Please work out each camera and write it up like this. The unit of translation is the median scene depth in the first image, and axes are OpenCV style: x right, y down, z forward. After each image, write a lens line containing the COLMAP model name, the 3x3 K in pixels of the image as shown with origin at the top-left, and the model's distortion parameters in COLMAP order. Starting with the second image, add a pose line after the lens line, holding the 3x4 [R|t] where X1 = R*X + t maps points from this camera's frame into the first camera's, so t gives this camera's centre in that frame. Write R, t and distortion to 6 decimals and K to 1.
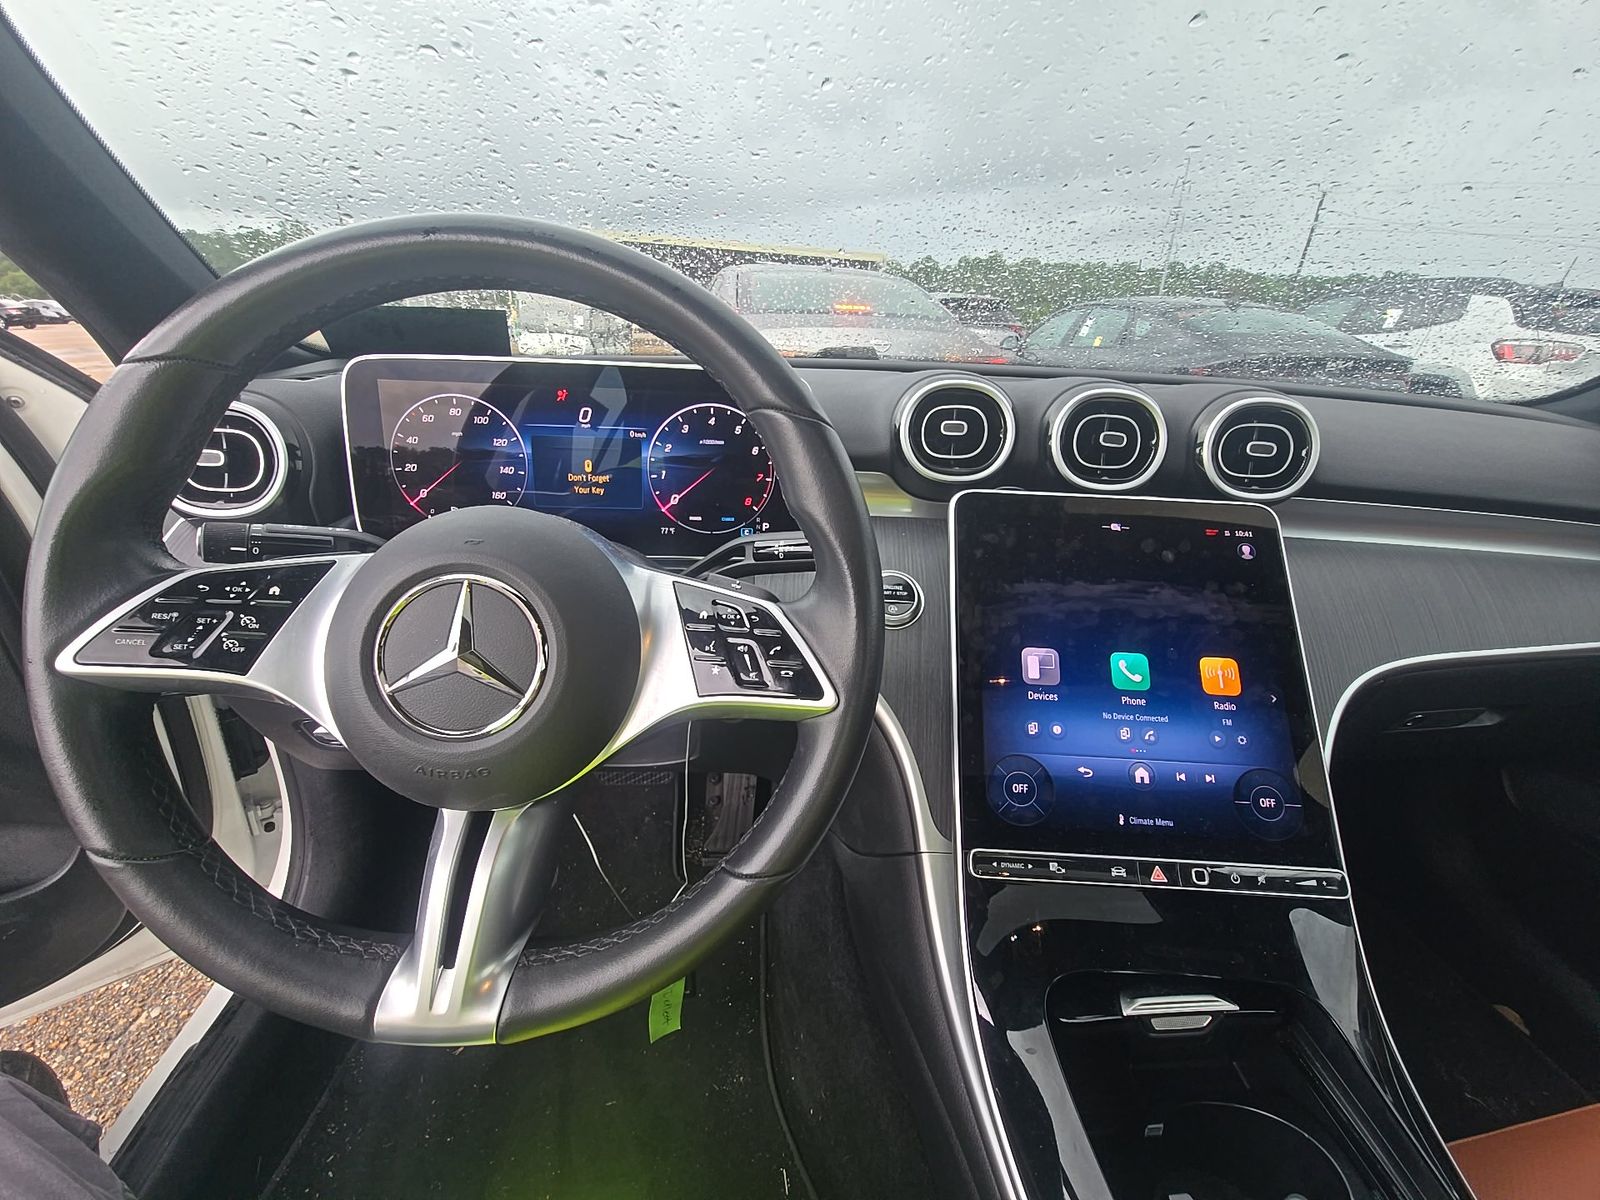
lens RADIAL K [[643.5, 0, 812.8], [0, 643.5, 599.2], [0, 0, 1]] dist [0.020078, -0.015668]
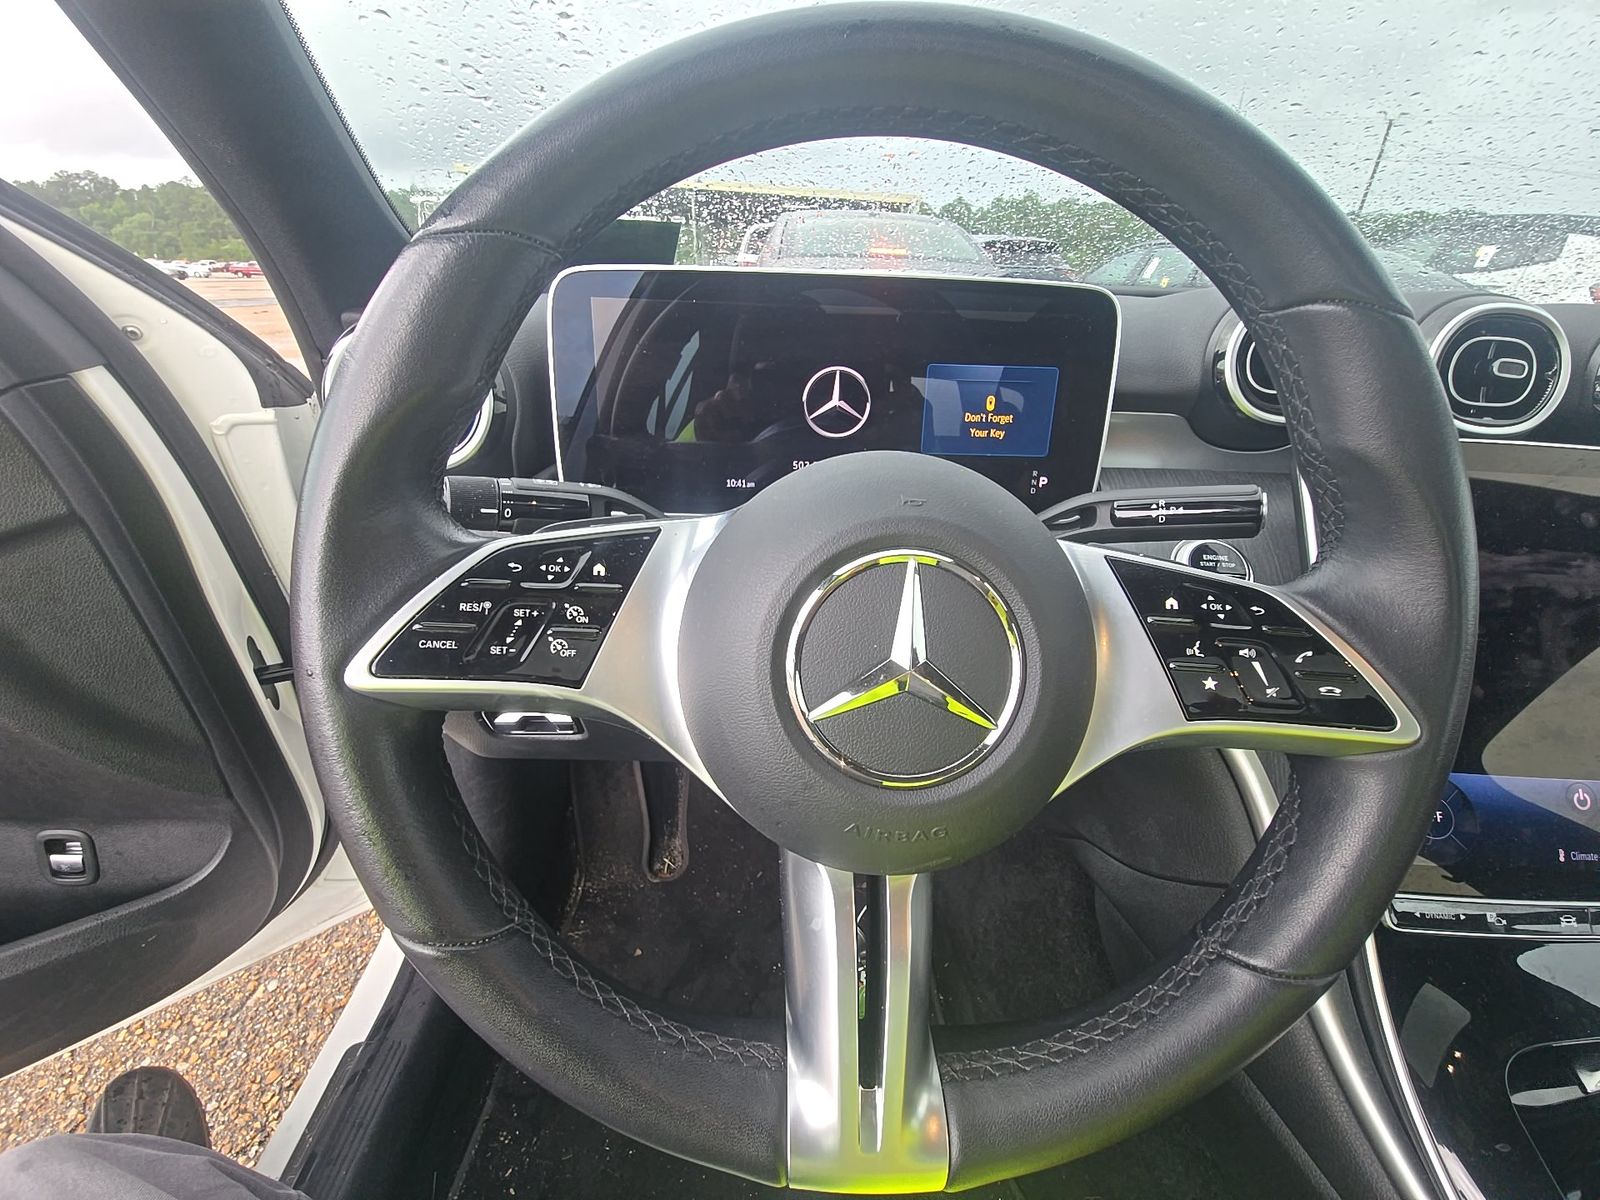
lens RADIAL K [[643.5, 0, 808.6], [0, 643.5, 592.8], [0, 0, 1]] dist [0.020078, -0.015668]
pose [[0.999434, 0.004958, -0.033264, -0.366251], [-0.003041, 0.998345, 0.057430, -0.019534], [0.033494, -0.057297, 0.997795, 0.176976]]
